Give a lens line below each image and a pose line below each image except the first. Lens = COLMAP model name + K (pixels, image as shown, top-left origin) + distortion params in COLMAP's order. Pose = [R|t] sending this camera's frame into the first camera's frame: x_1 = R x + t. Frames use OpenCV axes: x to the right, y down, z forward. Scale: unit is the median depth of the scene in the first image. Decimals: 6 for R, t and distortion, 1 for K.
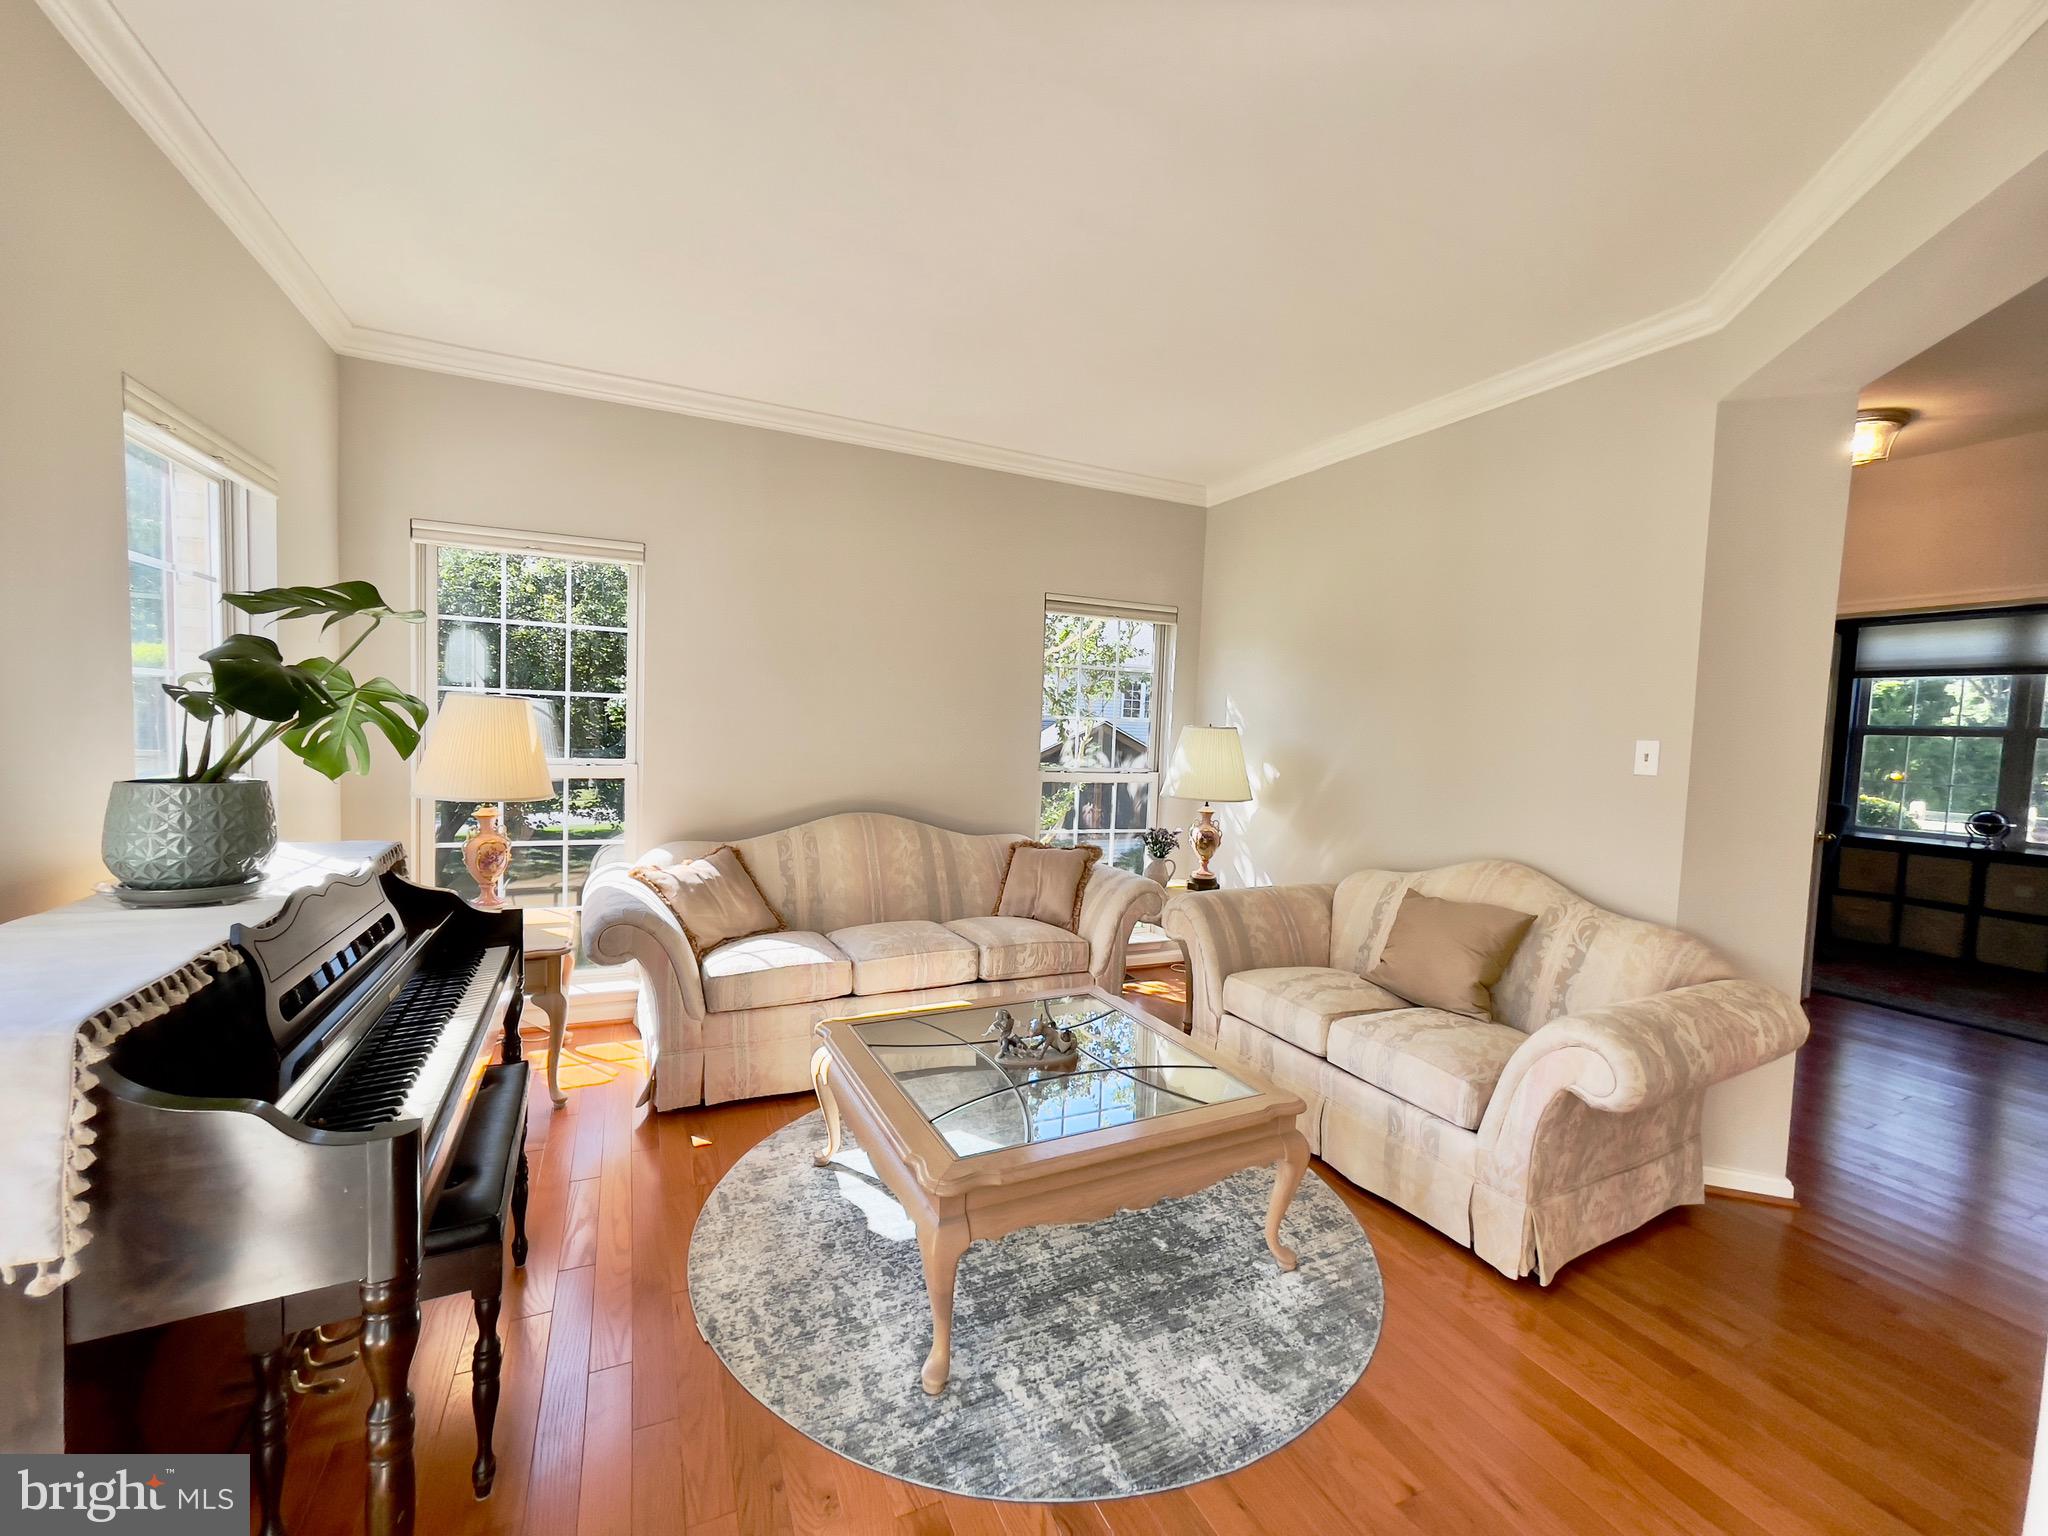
lens RADIAL K [[831.9, 0, 1030.3], [0, 831.9, 756.1], [0, 0, 1]] dist [-0.007579, 0.000491]
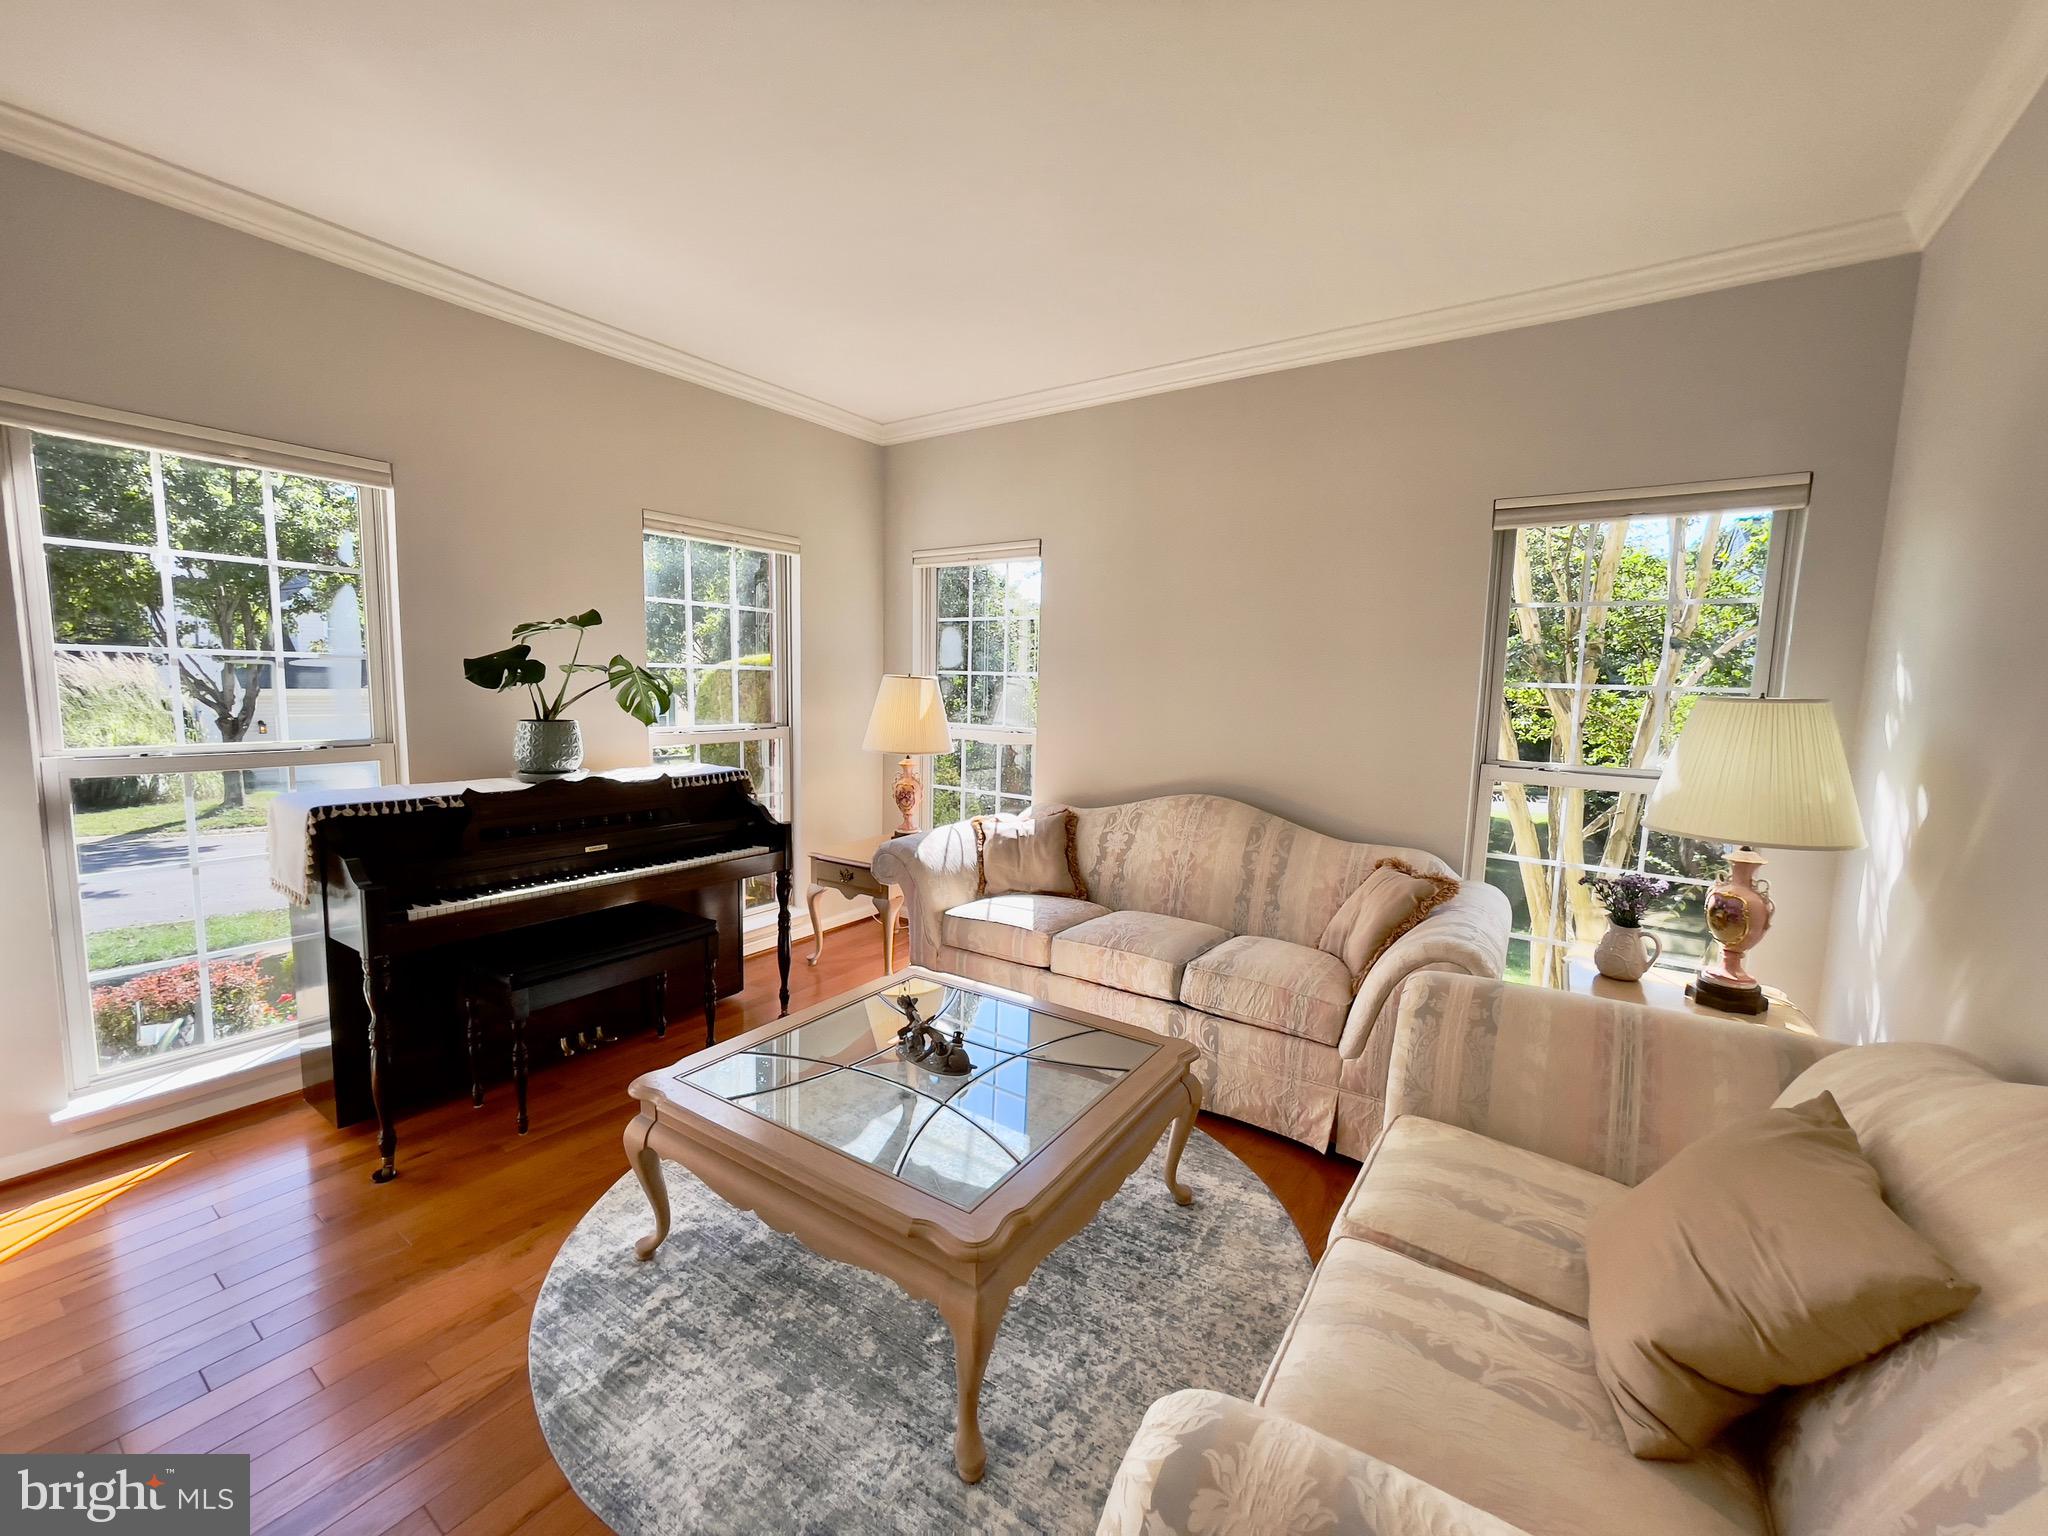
lens RADIAL K [[831.9, 0, 1024.1], [0, 831.9, 776.8], [0, 0, 1]] dist [-0.007579, 0.000491]
pose [[0.504635, 0.075707, -0.860007, 0.694780], [-0.040760, 0.997126, 0.063860, -0.003198], [0.862370, 0.002828, 0.506270, 0.546264]]
